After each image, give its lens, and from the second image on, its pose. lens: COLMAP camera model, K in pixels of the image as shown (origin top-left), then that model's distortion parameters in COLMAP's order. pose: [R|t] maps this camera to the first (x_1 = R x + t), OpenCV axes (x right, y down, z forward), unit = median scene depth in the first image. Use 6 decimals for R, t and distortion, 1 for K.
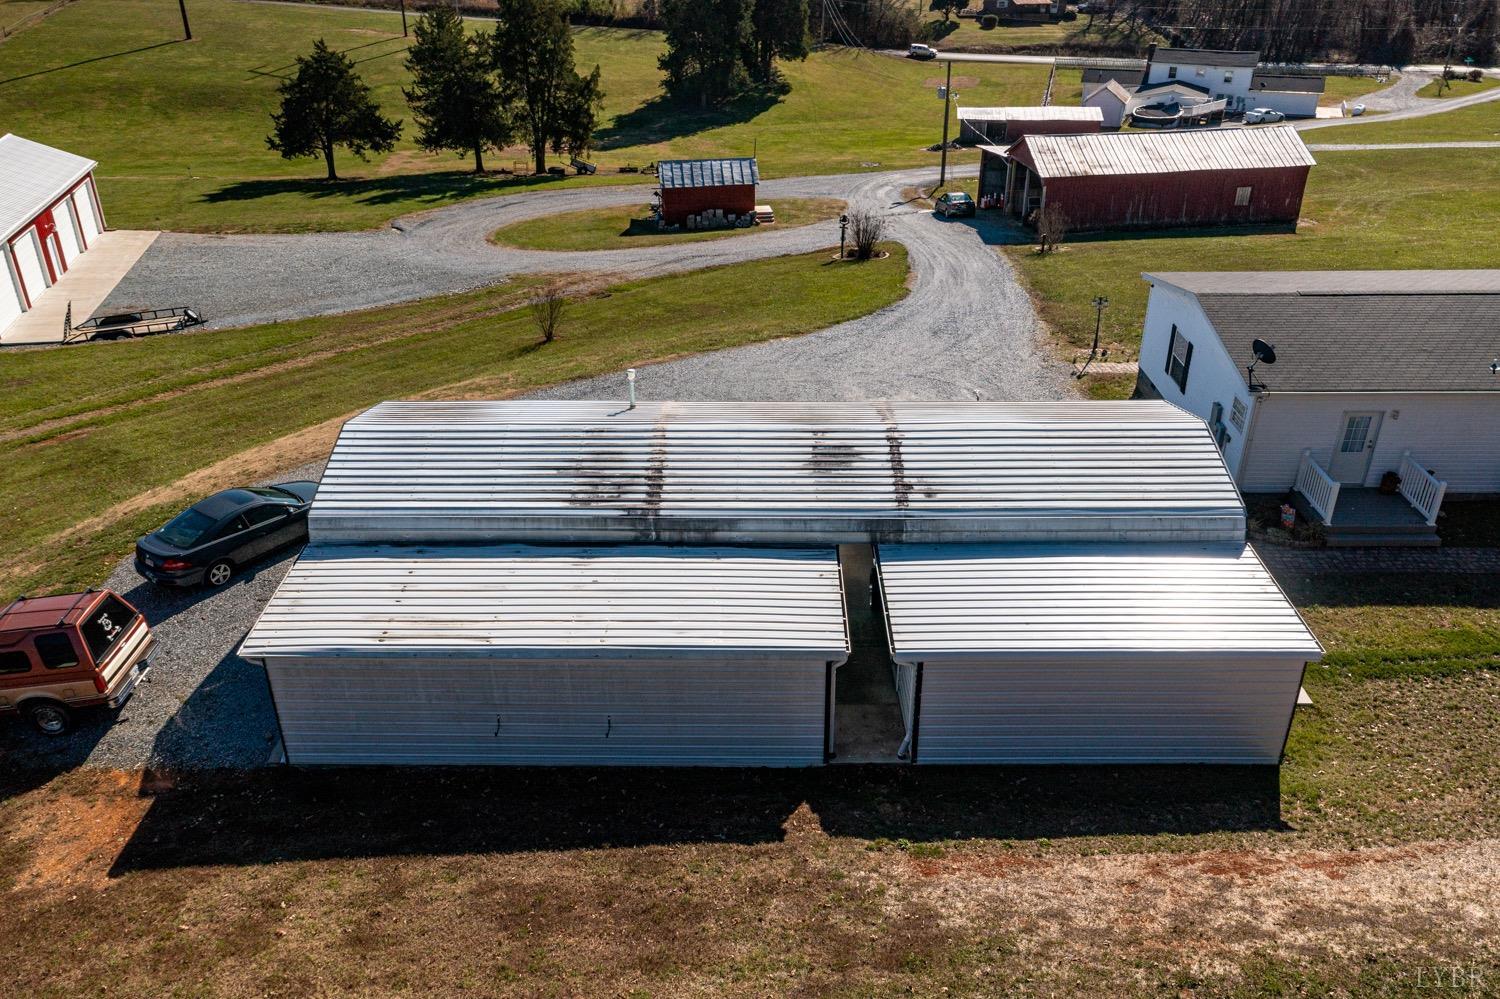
lens RADIAL K [[1196.4, 0, 741.5], [0, 1196.4, 497.4], [0, 0, 1]] dist [0.006373, 0.001995]
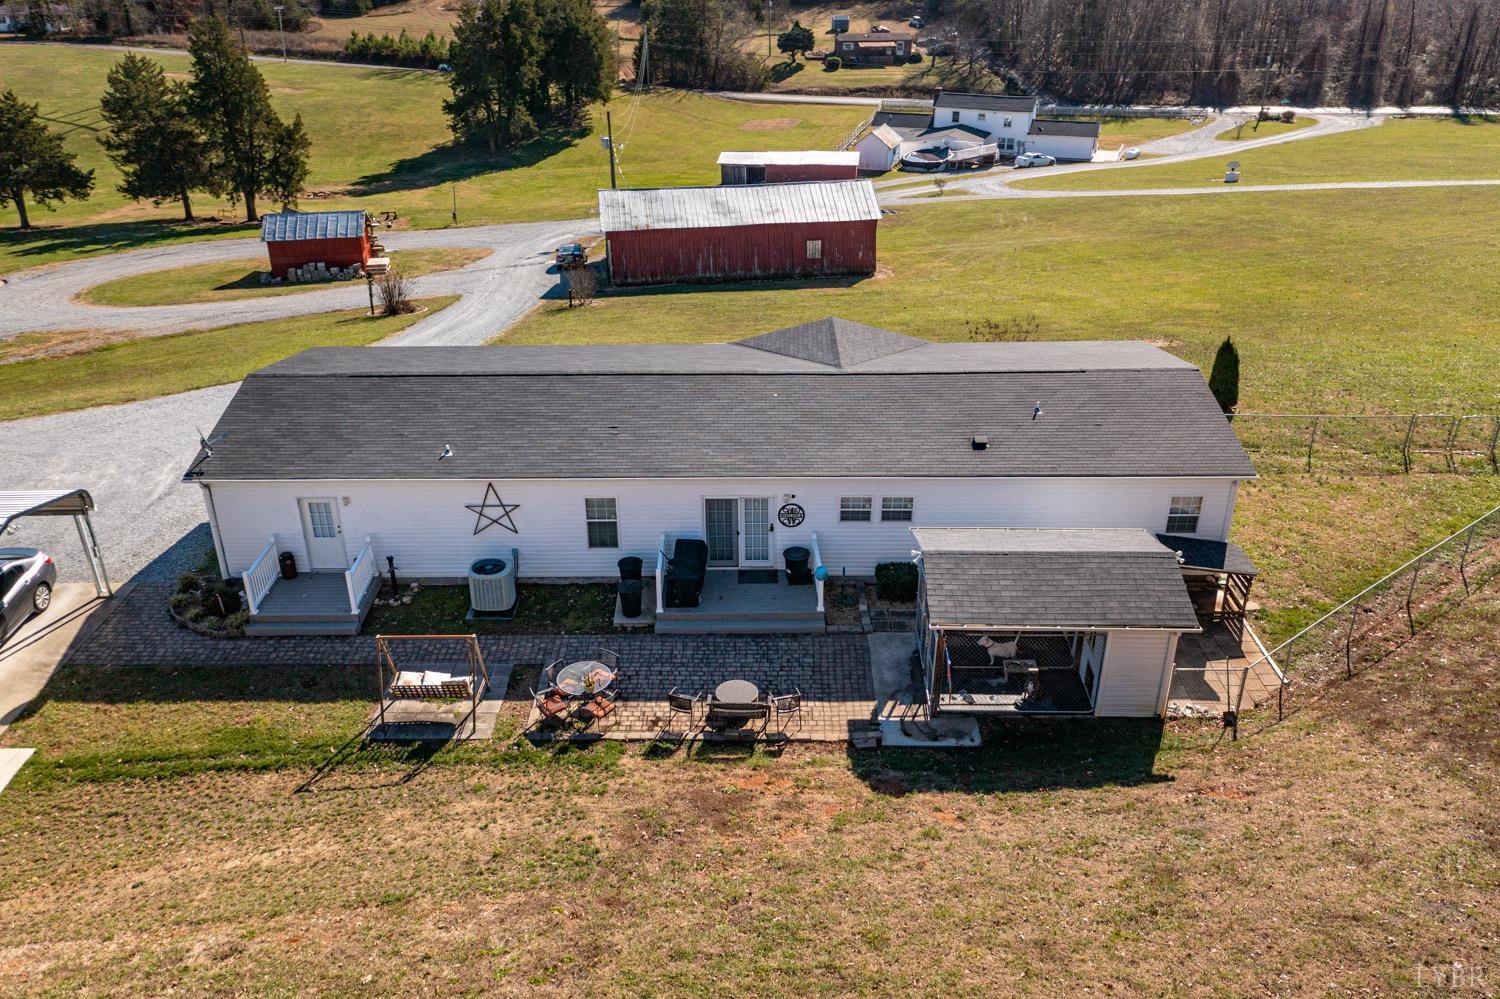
lens RADIAL K [[1192.0, 0, 745.5], [0, 1192.0, 504.4], [0, 0, 1]] dist [-0.001570, 0.025273]
pose [[0.999898, -0.006188, 0.012897, 0.390080], [0.006432, 0.999801, -0.018907, -0.020501], [-0.012778, 0.018988, 0.999738, 0.001945]]
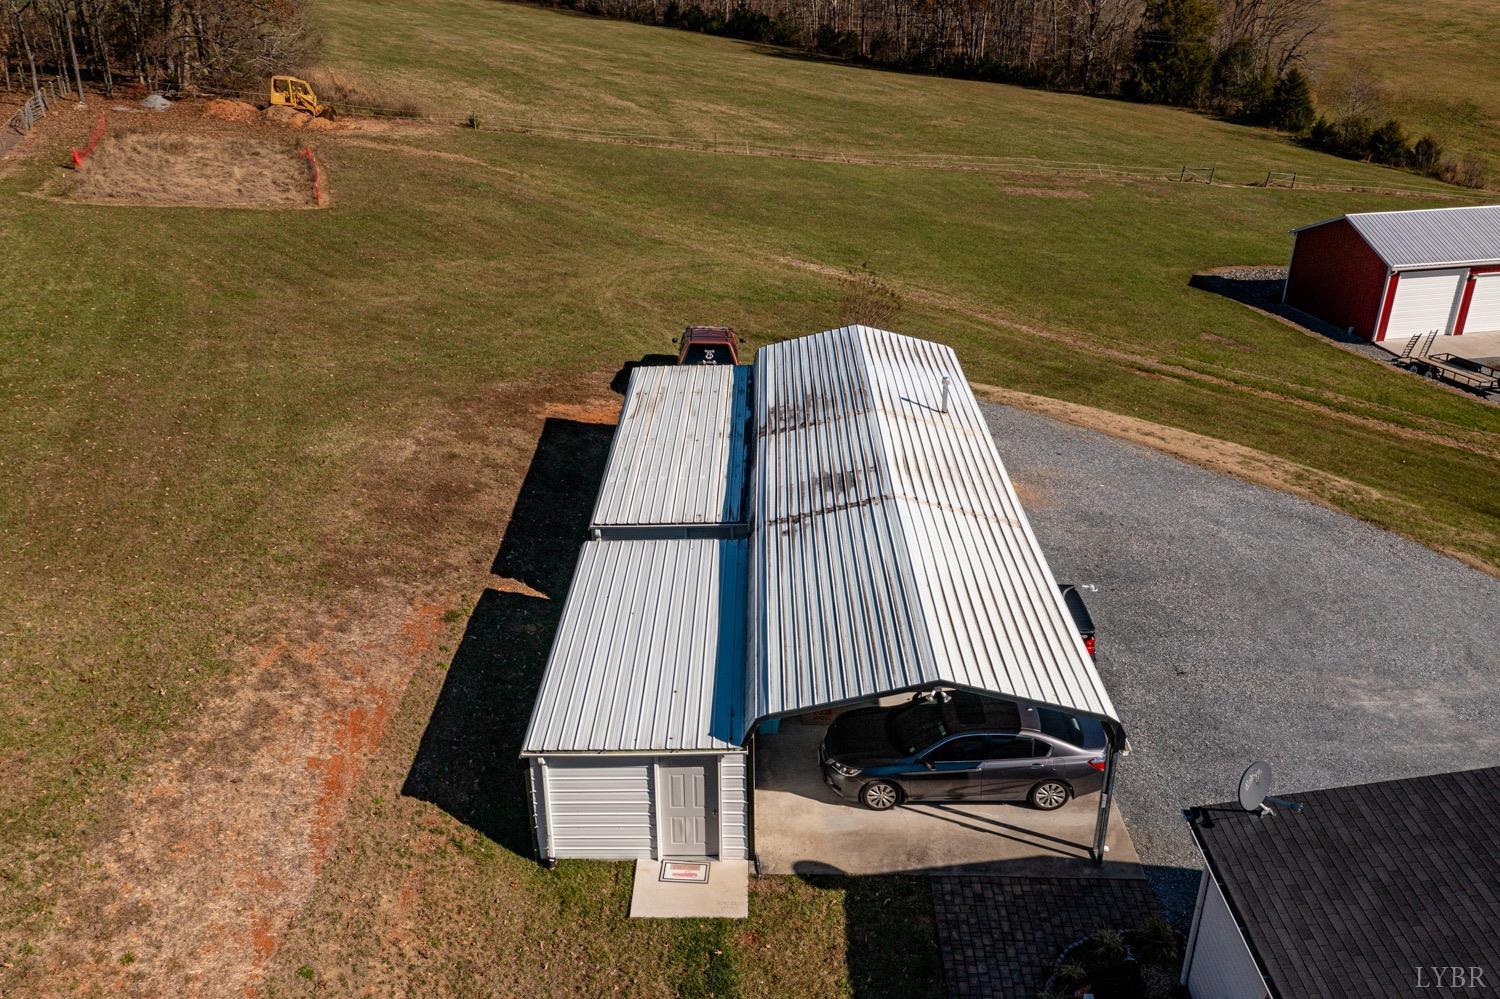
lens RADIAL K [[1191.6, 0, 744.8], [0, 1191.6, 498.0], [0, 0, 1]] dist [-0.002850, 0.056383]
pose [[-0.001170, 0.435349, -0.900261, 0.390300], [-0.467539, 0.795568, 0.385330, -0.147285], [0.883972, 0.421357, 0.202612, 0.279860]]
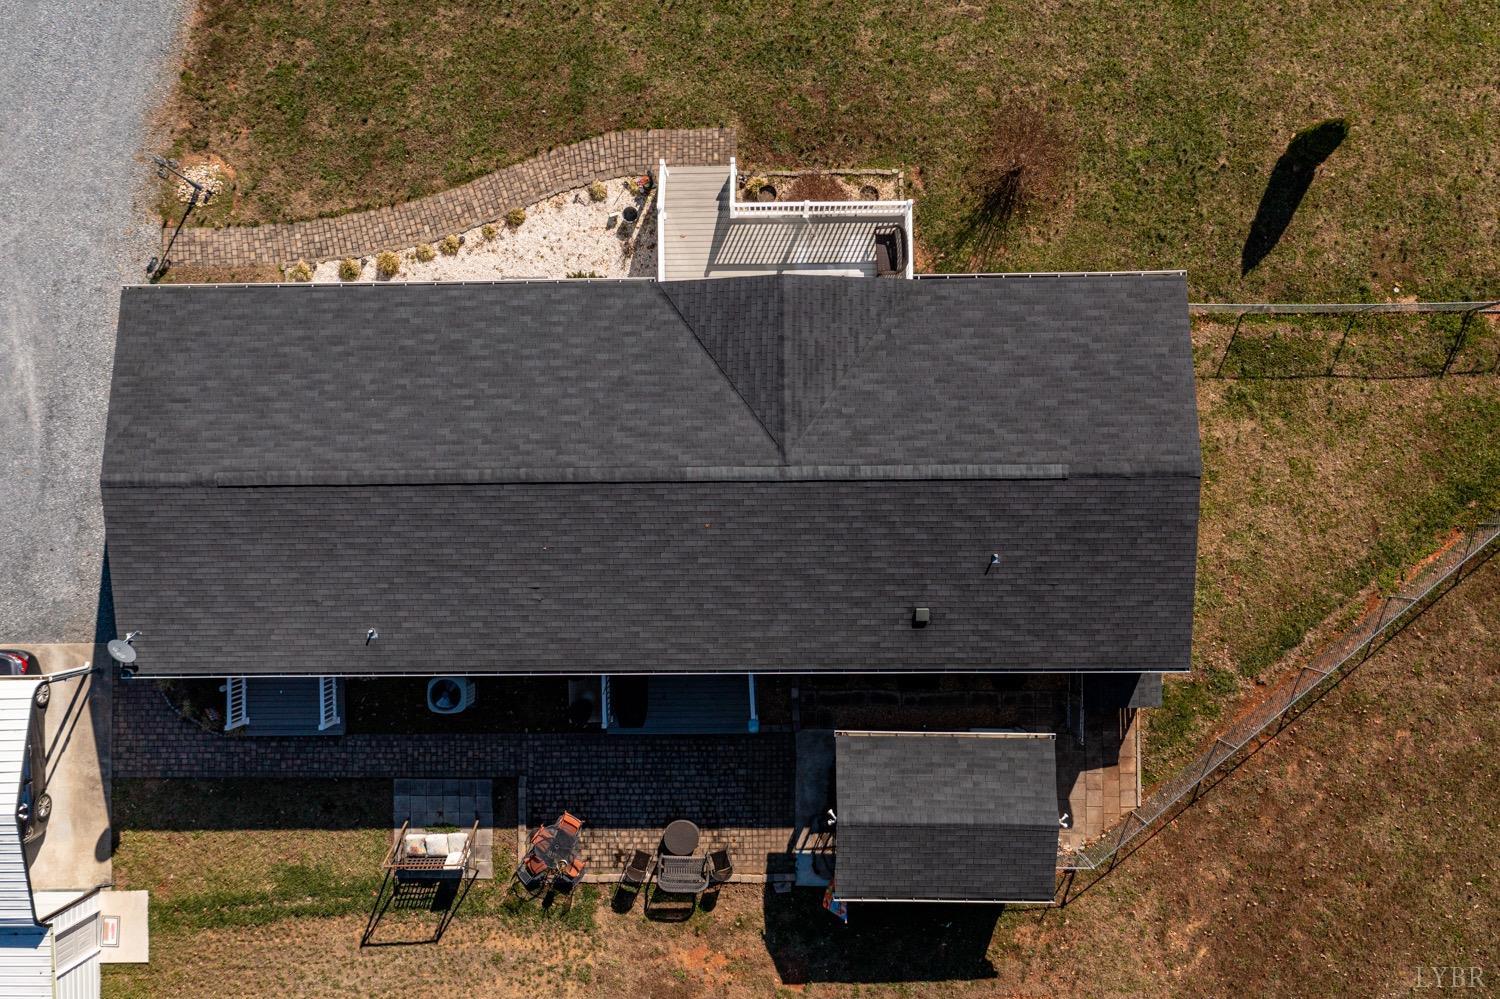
lens RADIAL K [[1197.6, 0, 746.7], [0, 1197.6, 500.1], [0, 0, 1]] dist [0.003130, 0.031963]
pose [[0.999437, -0.028126, -0.018304, 0.430932], [0.029609, 0.482424, 0.875438, -0.455979], [-0.015792, -0.875486, 0.482985, 0.280918]]
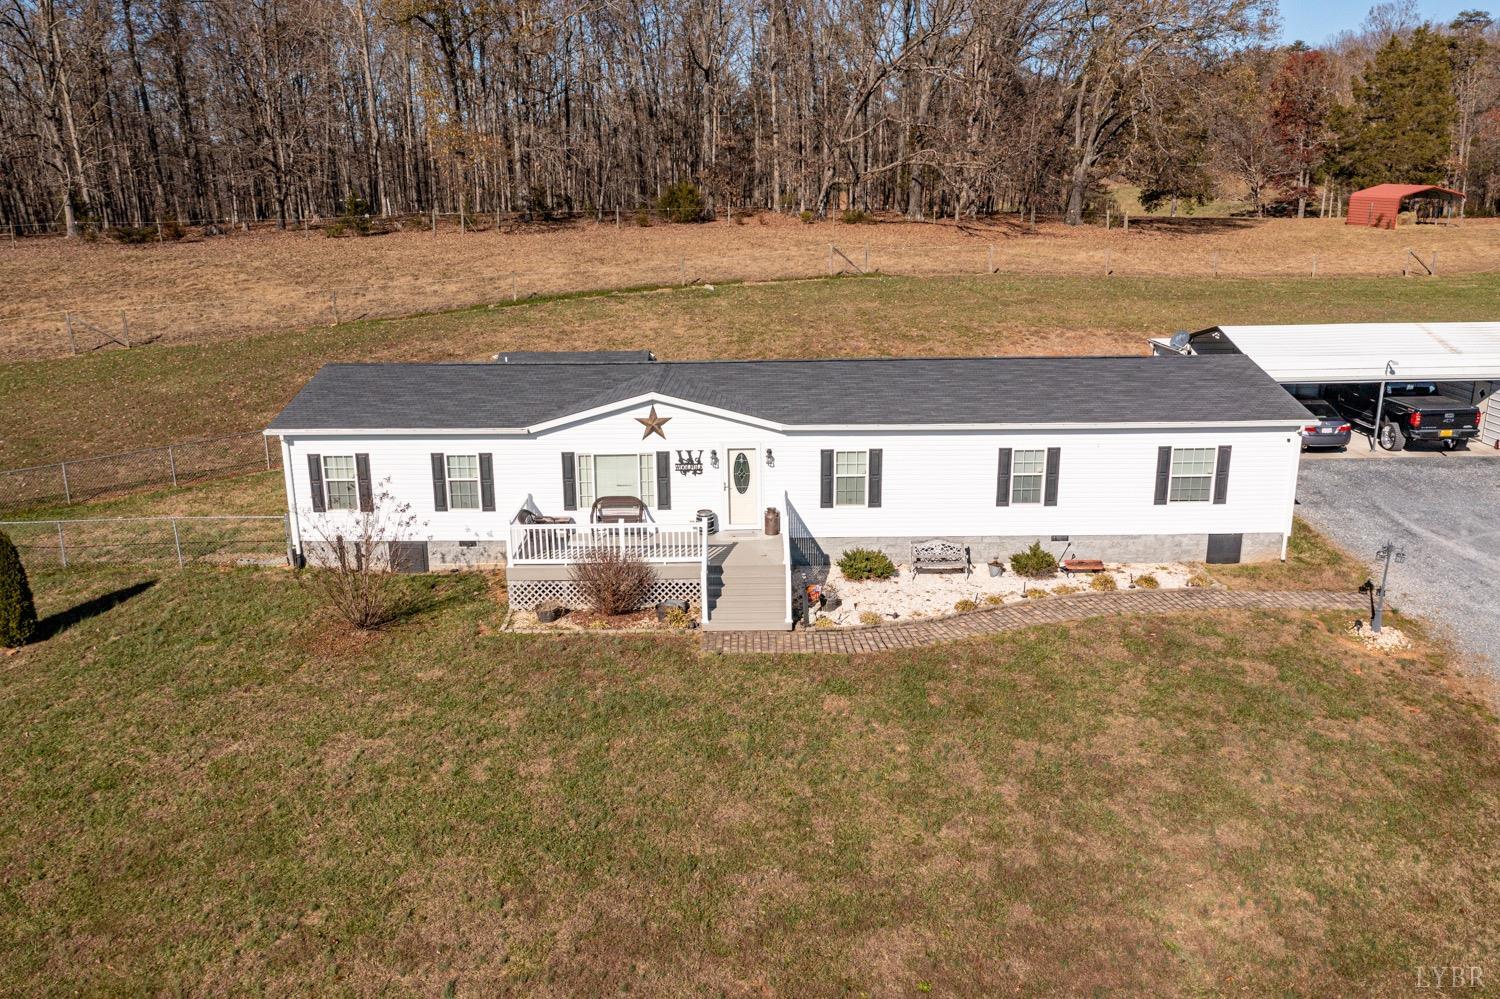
lens RADIAL K [[1198.1, 0, 738.4], [0, 1198.1, 497.0], [0, 0, 1]] dist [0.009205, 0.010641]
pose [[-0.999708, 0.023907, -0.003486, 0.409448], [0.014939, 0.725094, 0.688487, -0.397801], [0.018987, 0.688234, -0.725240, 0.911018]]
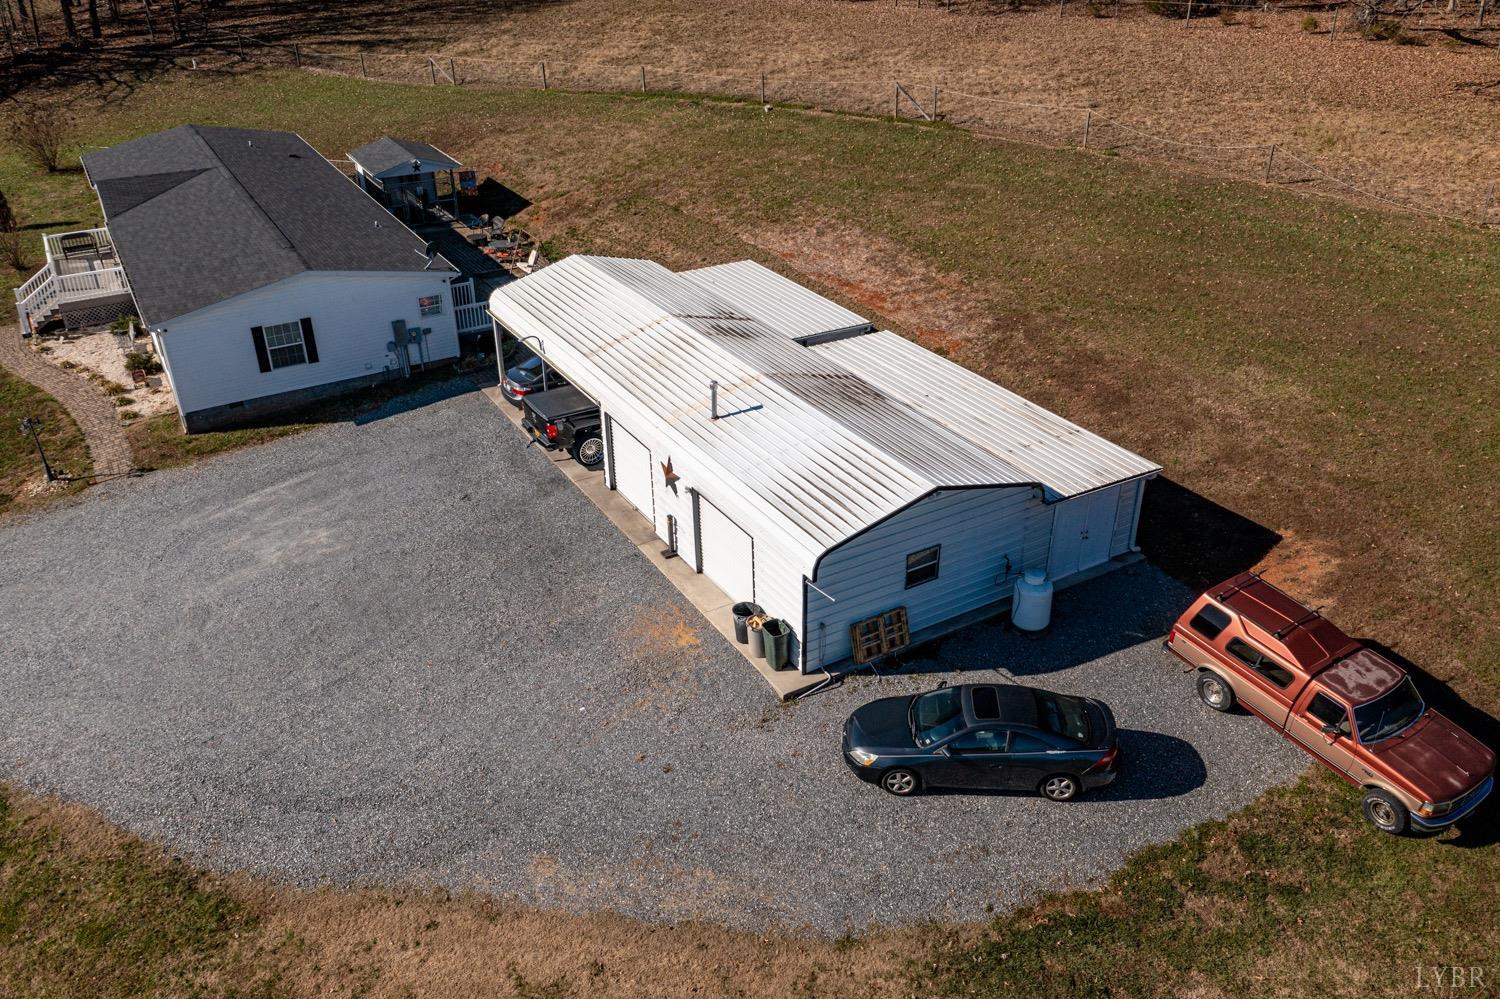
lens RADIAL K [[1198.1, 0, 738.4], [0, 1198.1, 497.0], [0, 0, 1]] dist [0.009205, 0.010641]
pose [[-0.511204, -0.396292, 0.762642, -0.387320], [0.424064, 0.655513, 0.624878, -0.282456], [-0.747556, 0.642850, -0.167047, 0.512198]]
